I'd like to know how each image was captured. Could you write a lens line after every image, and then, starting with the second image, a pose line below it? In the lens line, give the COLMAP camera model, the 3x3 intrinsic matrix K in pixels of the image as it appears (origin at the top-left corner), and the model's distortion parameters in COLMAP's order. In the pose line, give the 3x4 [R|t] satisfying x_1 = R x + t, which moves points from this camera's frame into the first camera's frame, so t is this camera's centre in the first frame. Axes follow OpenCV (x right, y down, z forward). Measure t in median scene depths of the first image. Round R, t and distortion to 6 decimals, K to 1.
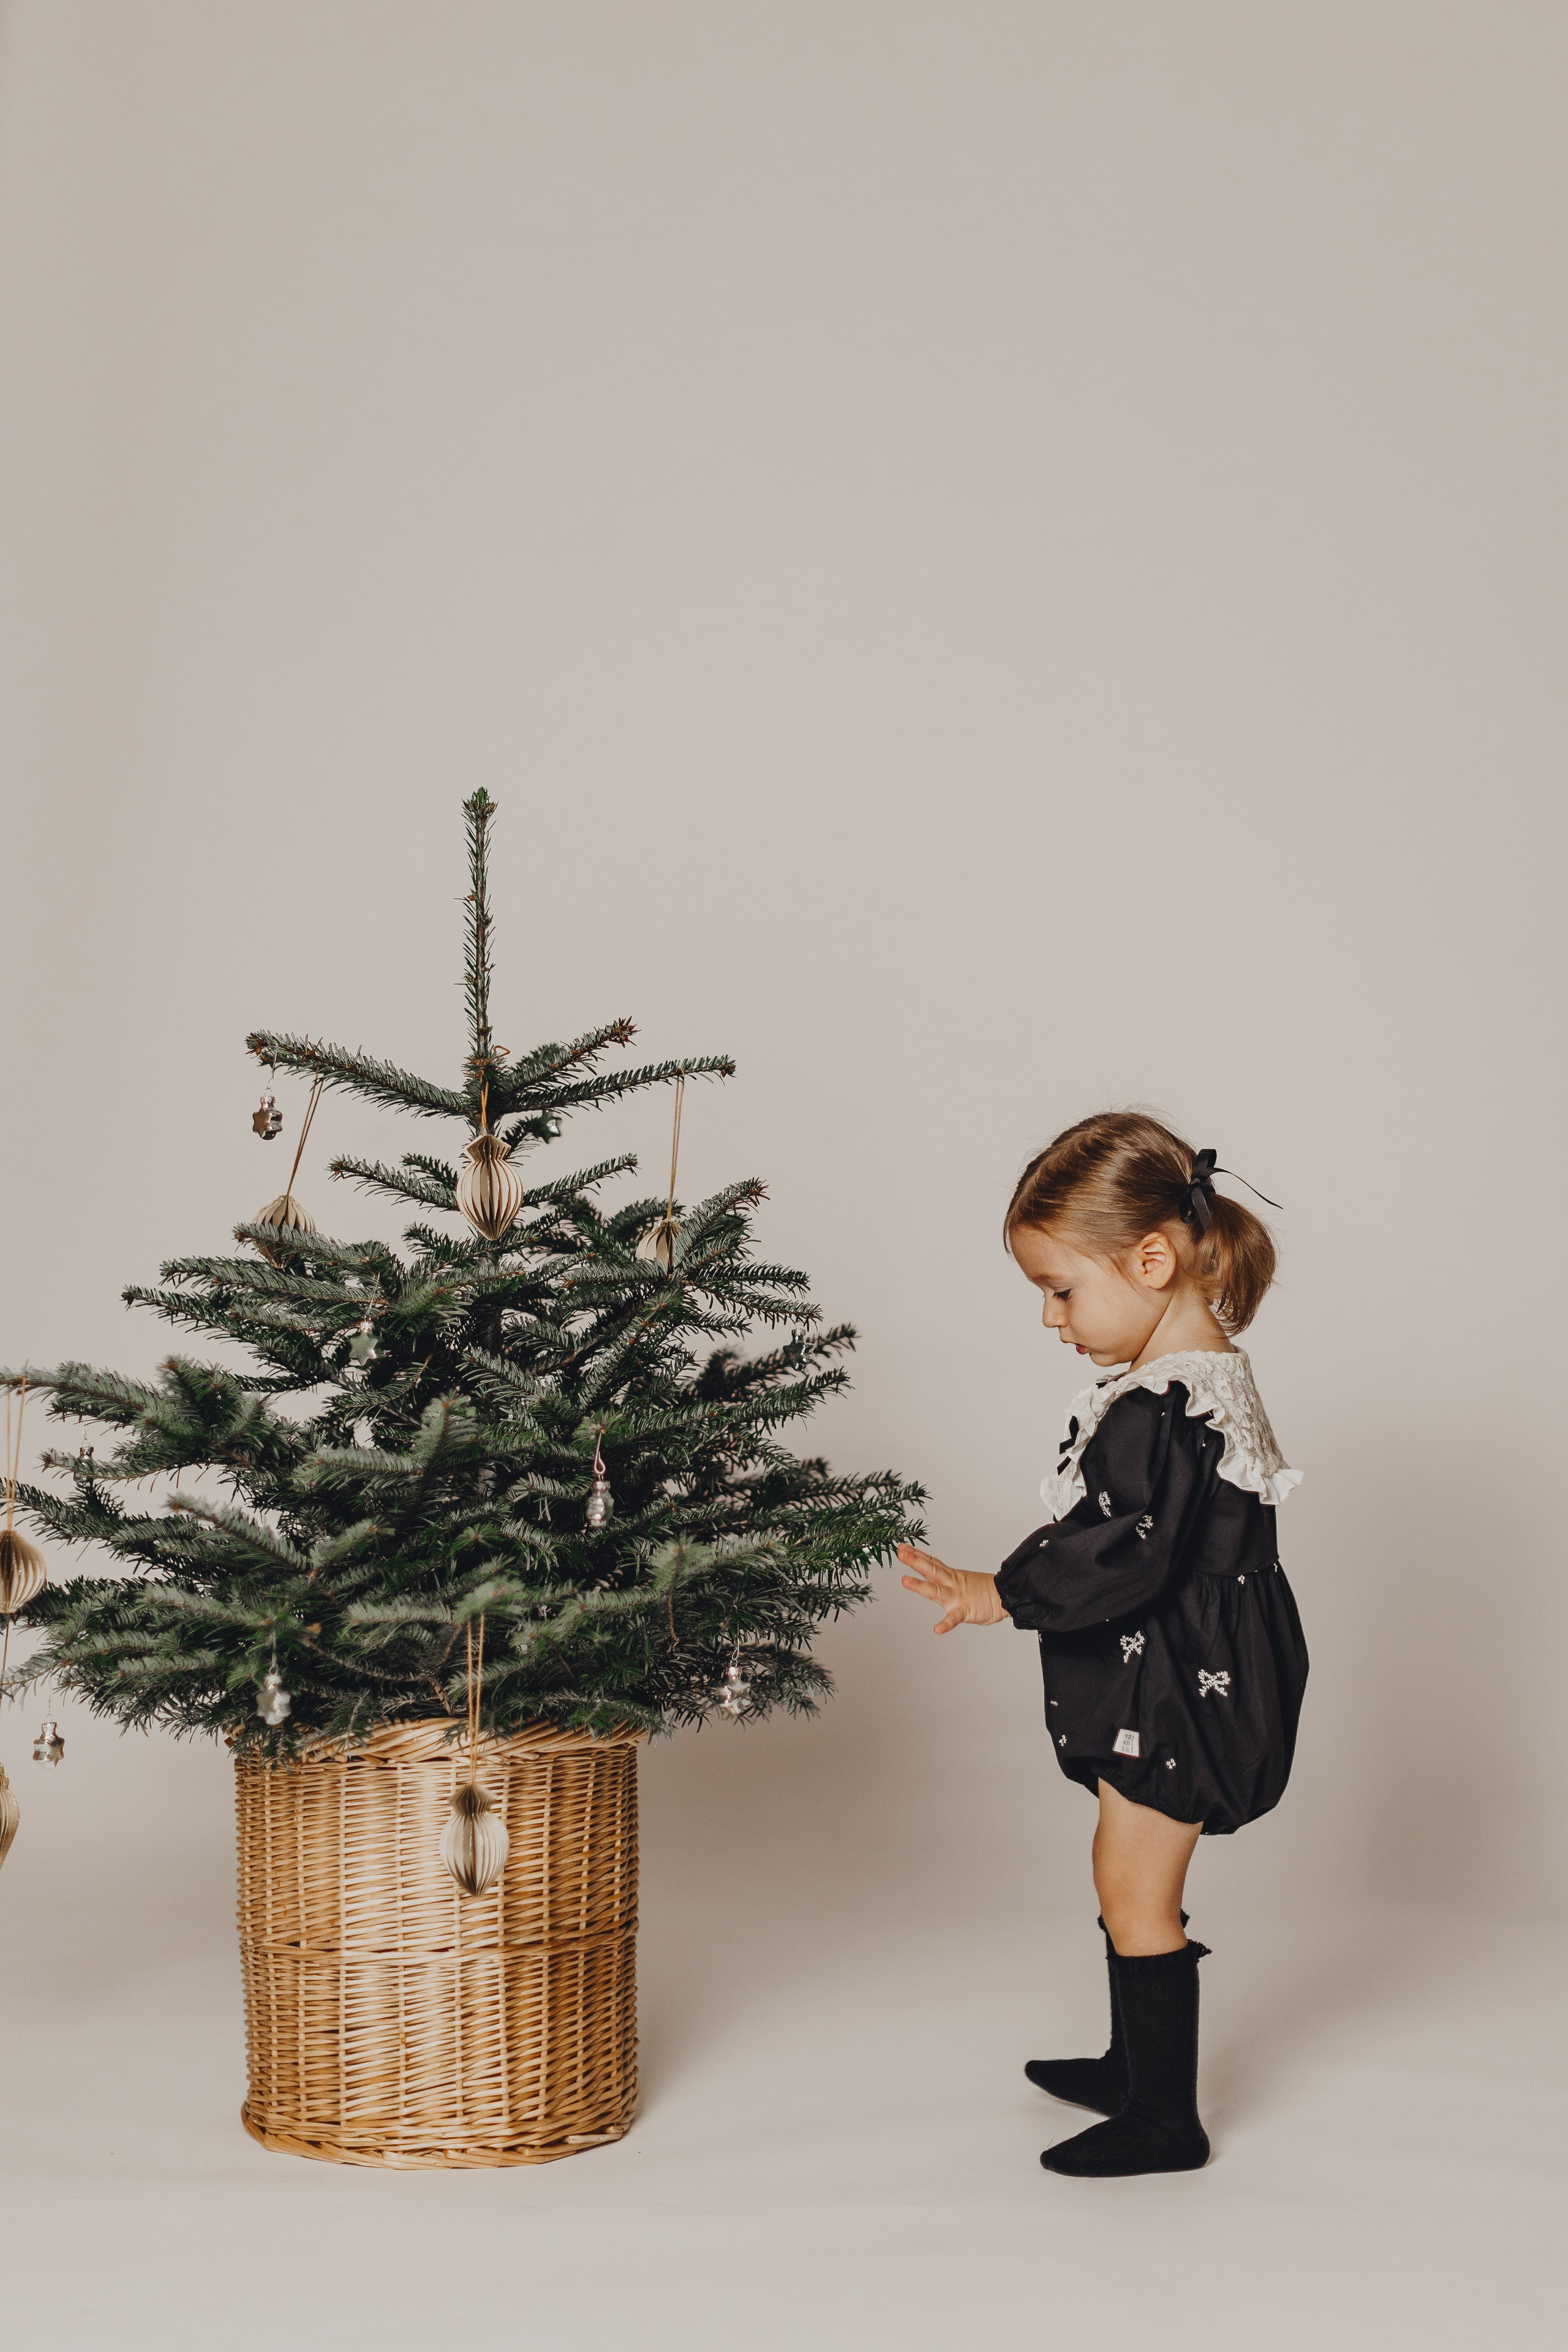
lens RADIAL K [[3464.2, 0, 776.2], [0, 3464.2, 1178.7], [0, 0, 1]] dist [-0.005324, 0.000000]
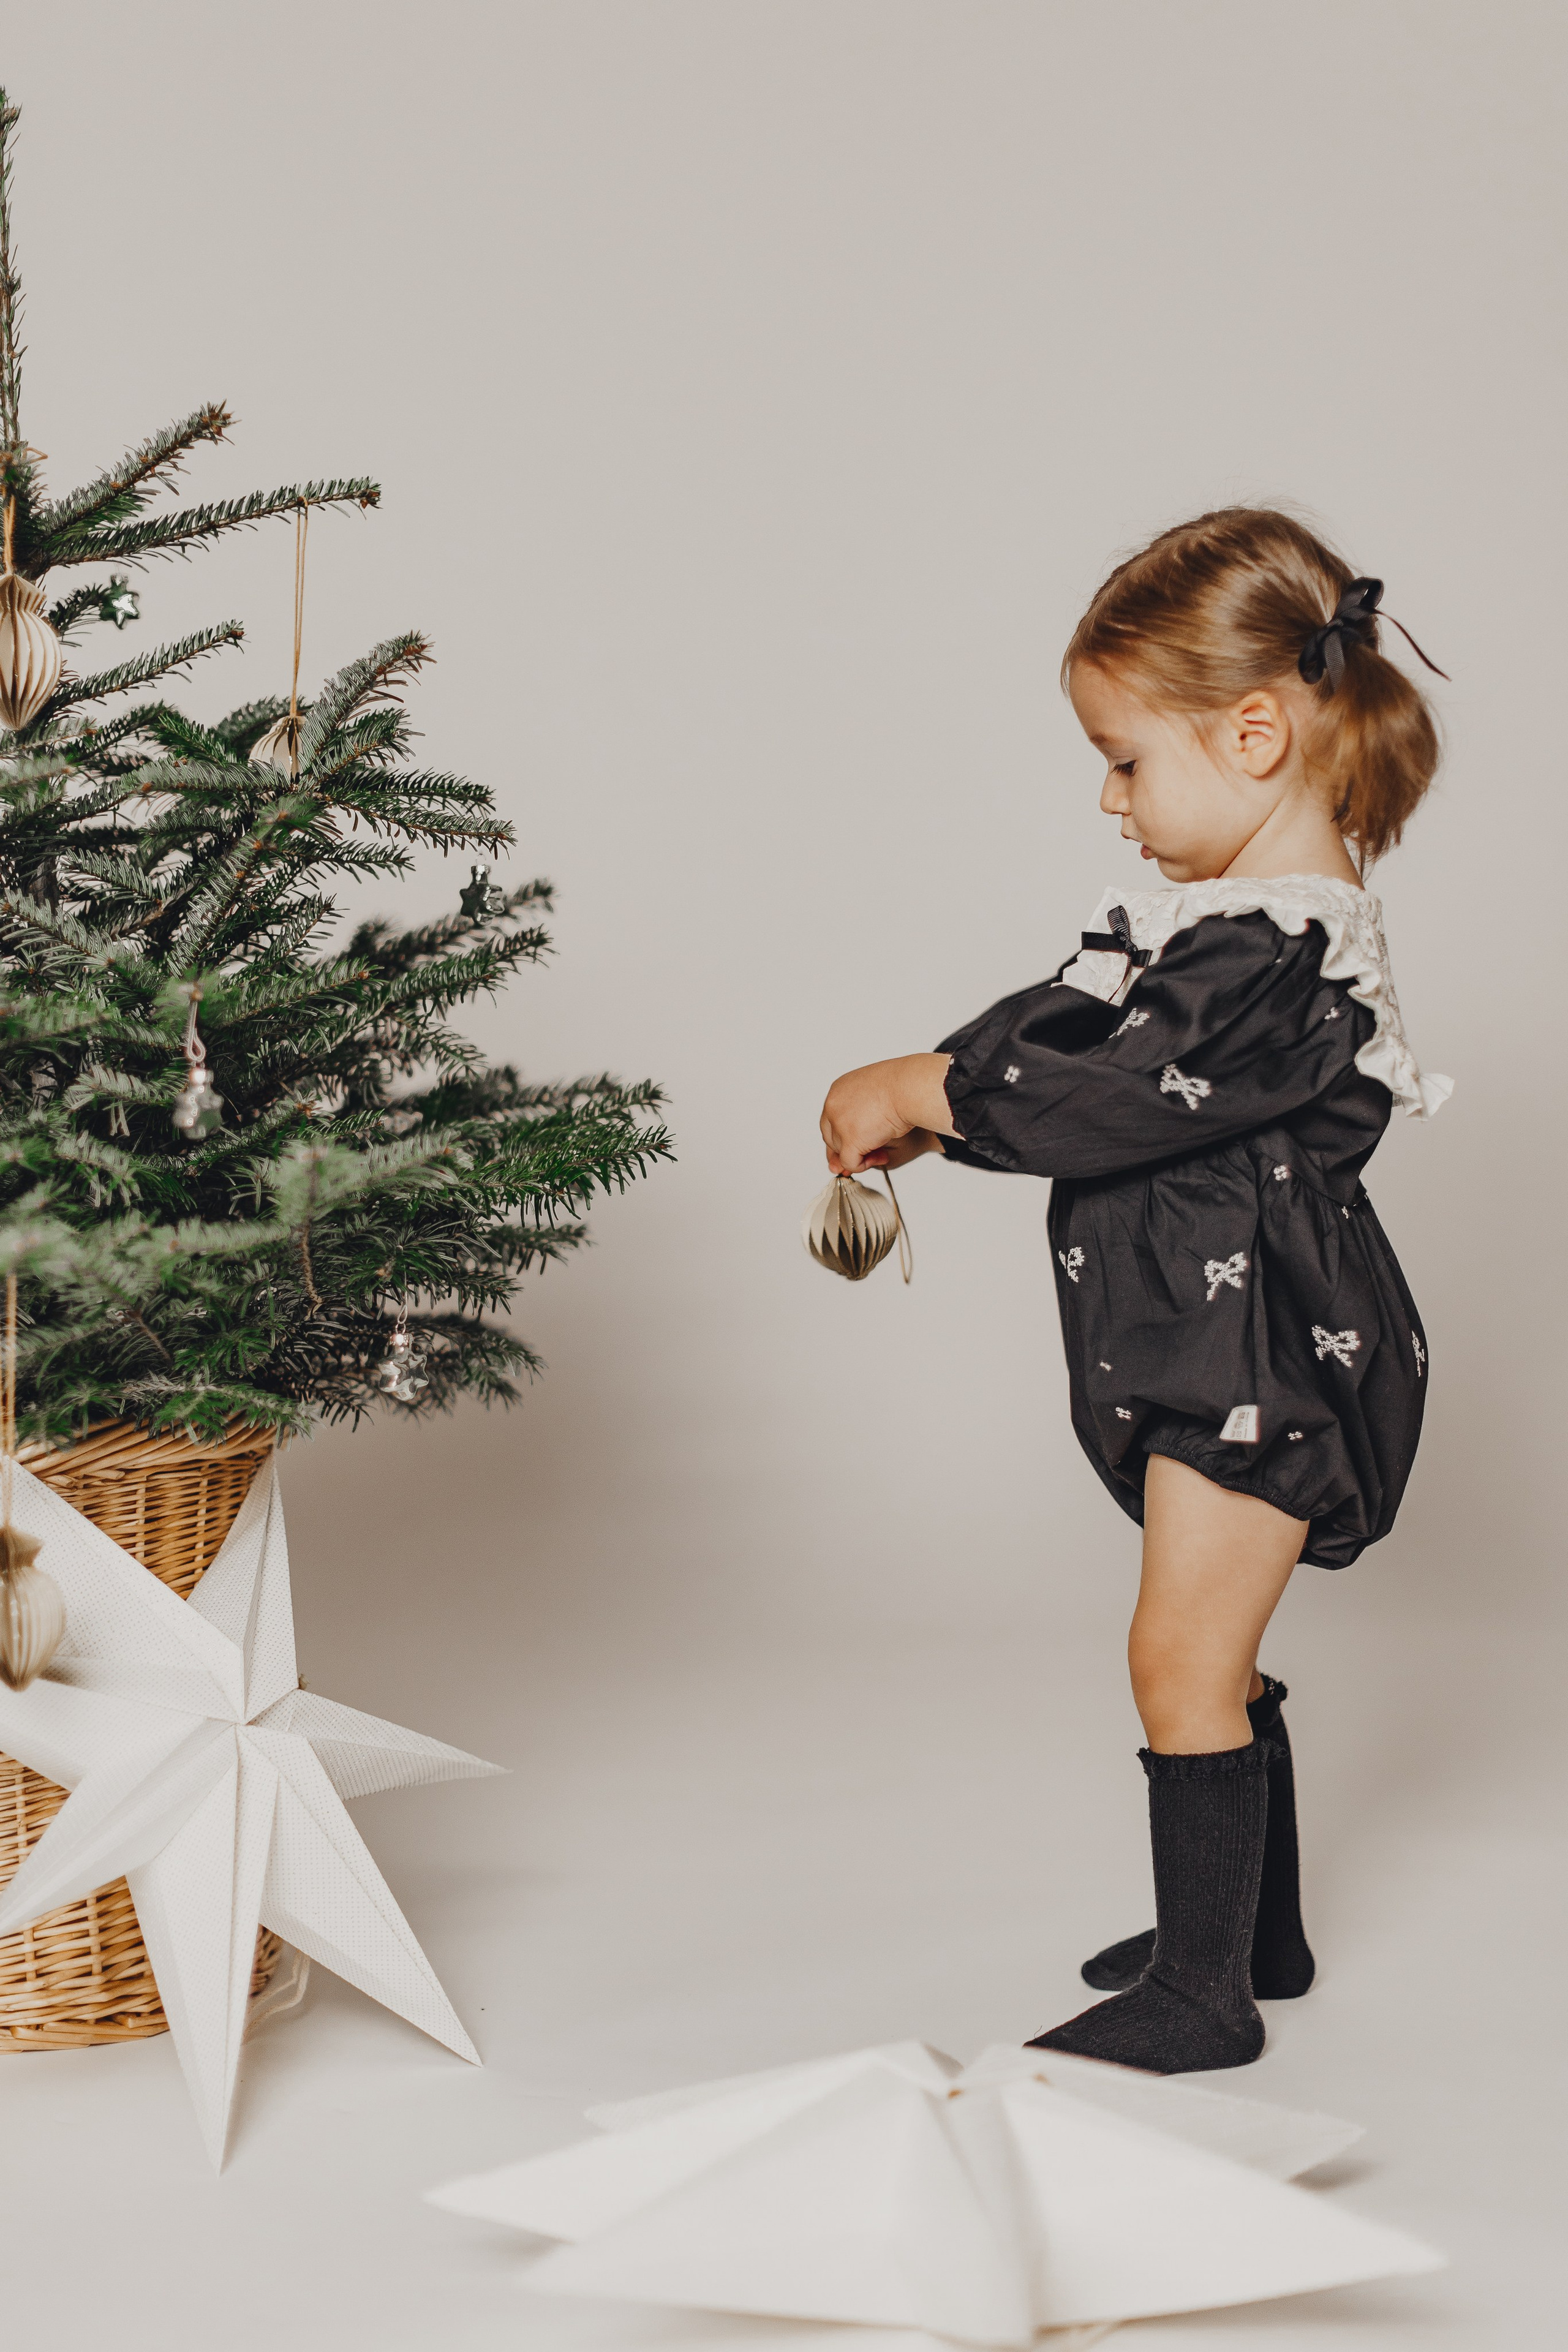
lens RADIAL K [[3464.2, 0, 787.2], [0, 3464.2, 1169.6], [0, 0, 1]] dist [-0.005324, 0.000000]
pose [[0.994475, -0.027297, 0.101359, -0.004758], [0.018845, 0.996335, 0.083430, 0.048332], [-0.103265, -0.081059, 0.991345, 0.289386]]
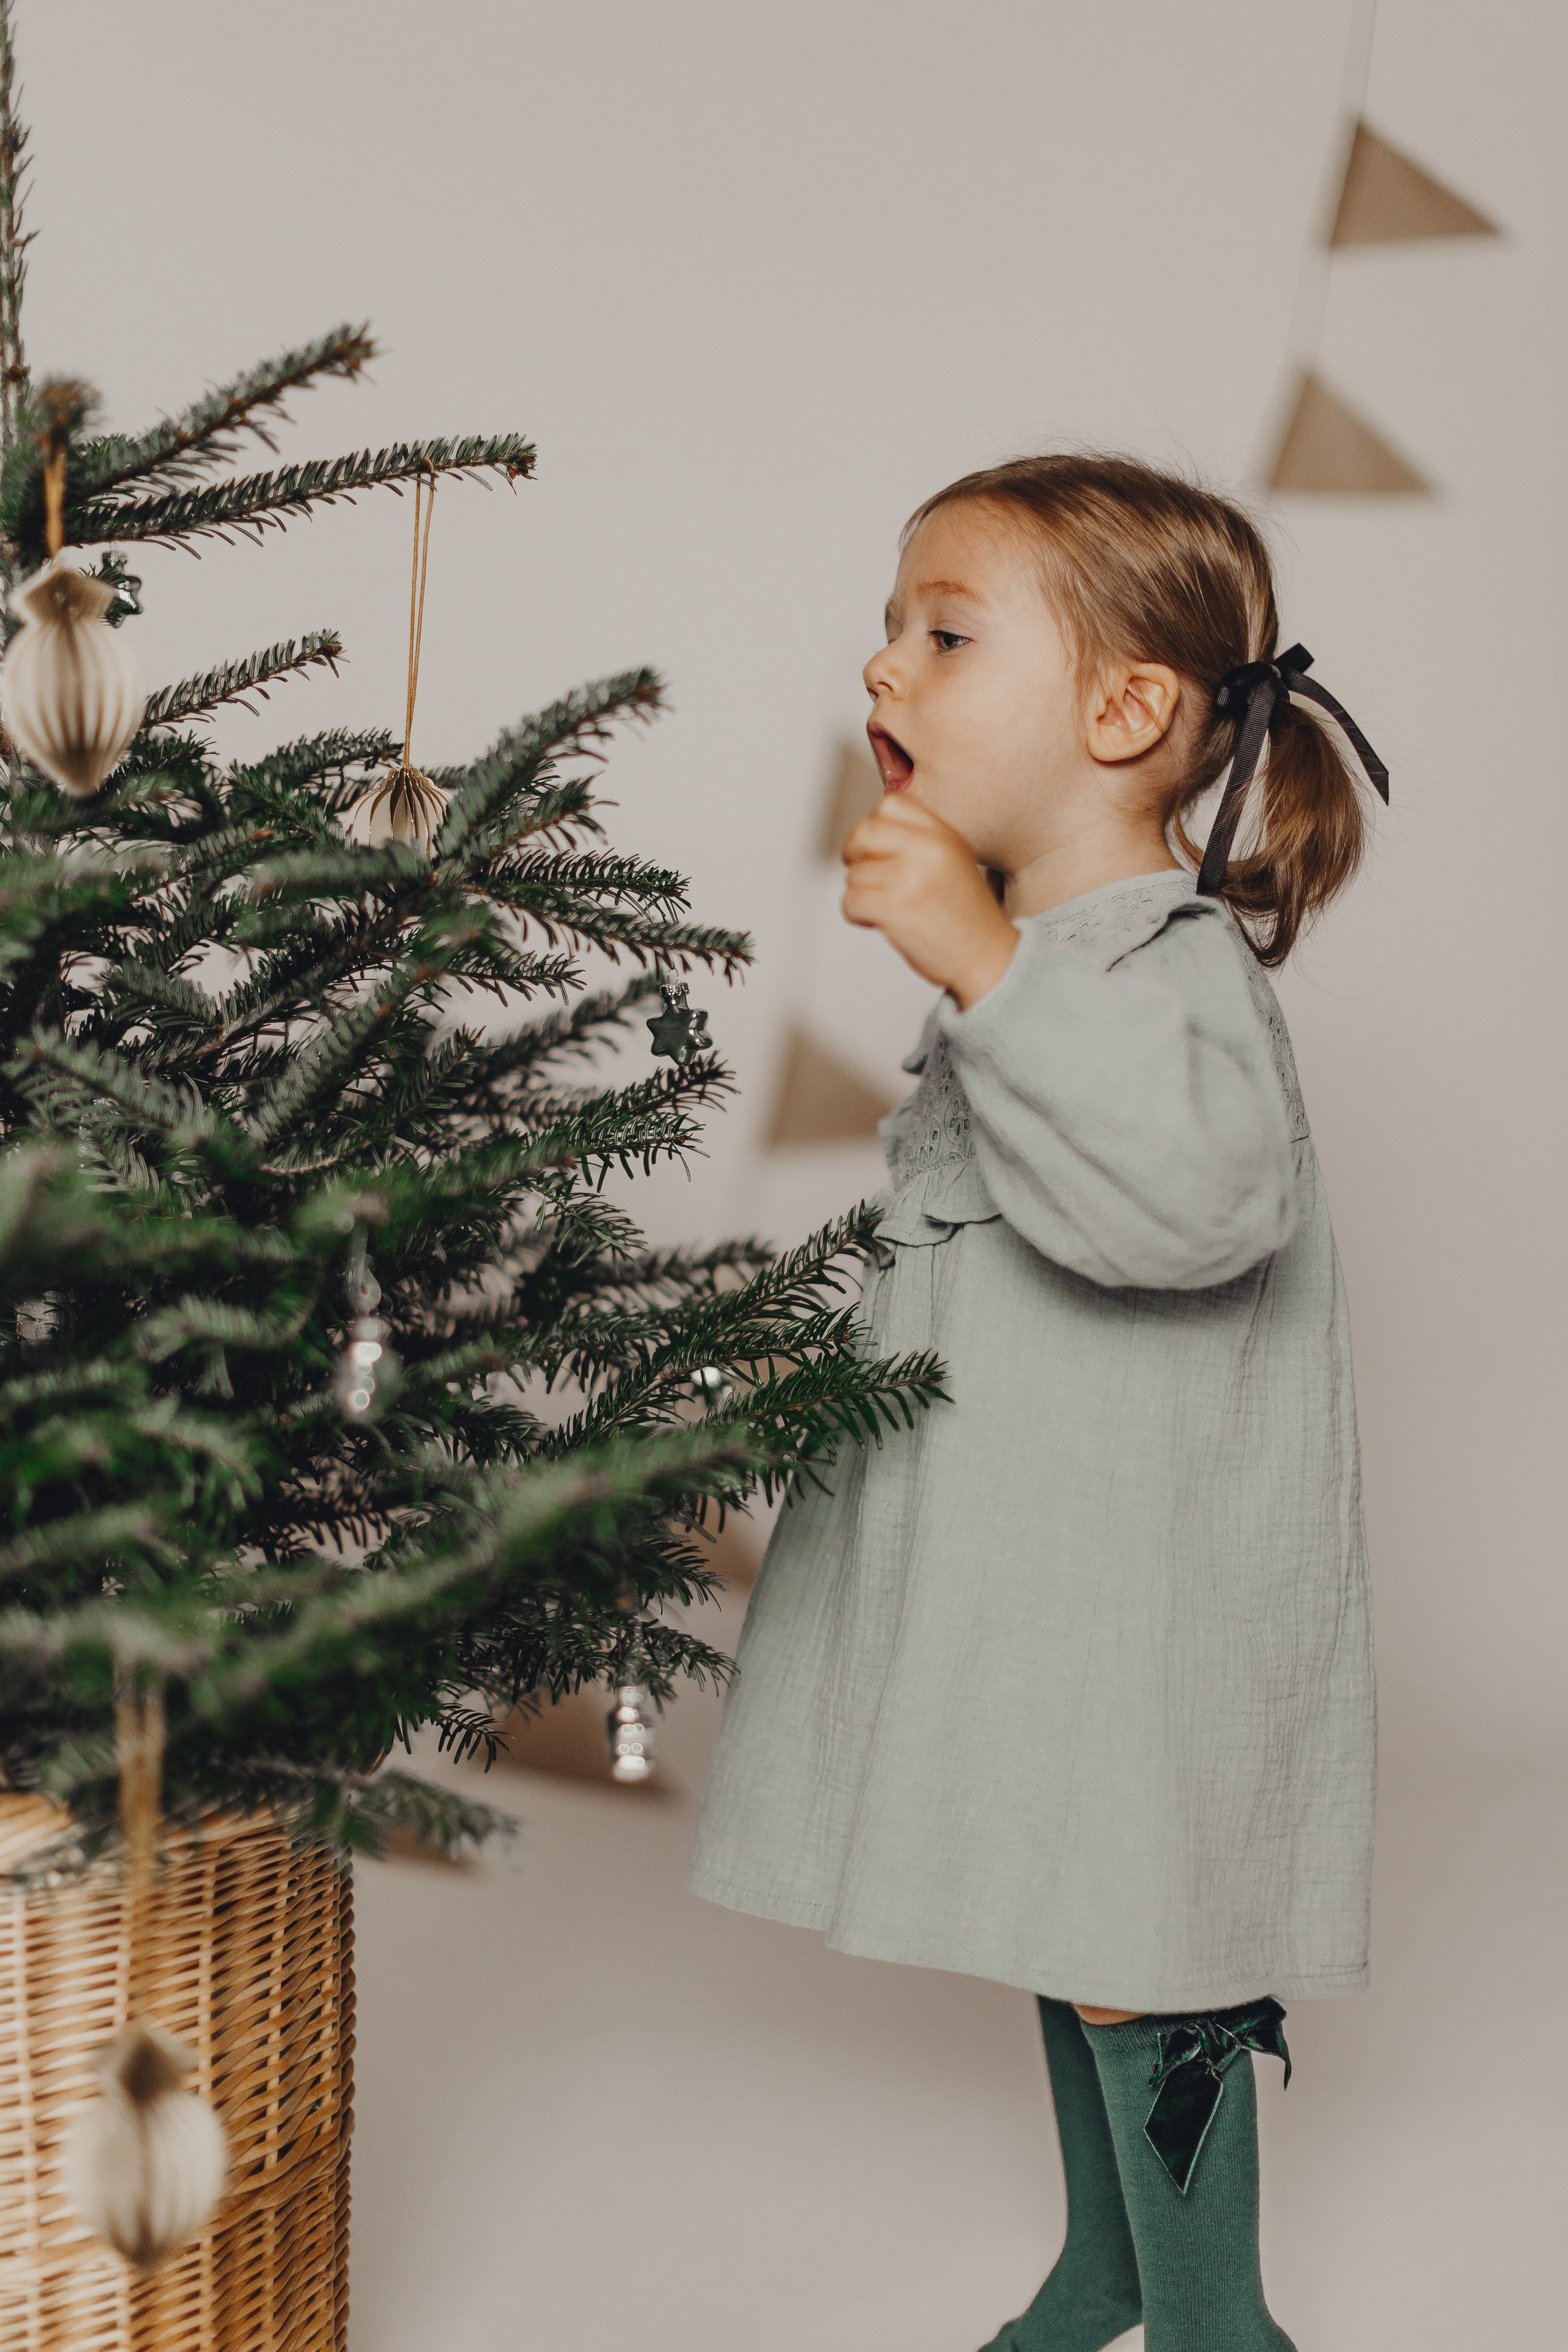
lens RADIAL K [[3443.9, 0, 851.6], [0, 3443.9, 1197.2], [0, 0, 1]] dist [-0.014496, 0.000000]
pose [[0.973876, -0.021054, 0.226104, -0.083838], [-0.003611, 0.994131, 0.108122, 0.020382], [-0.227053, -0.106114, 0.968084, 0.506740]]
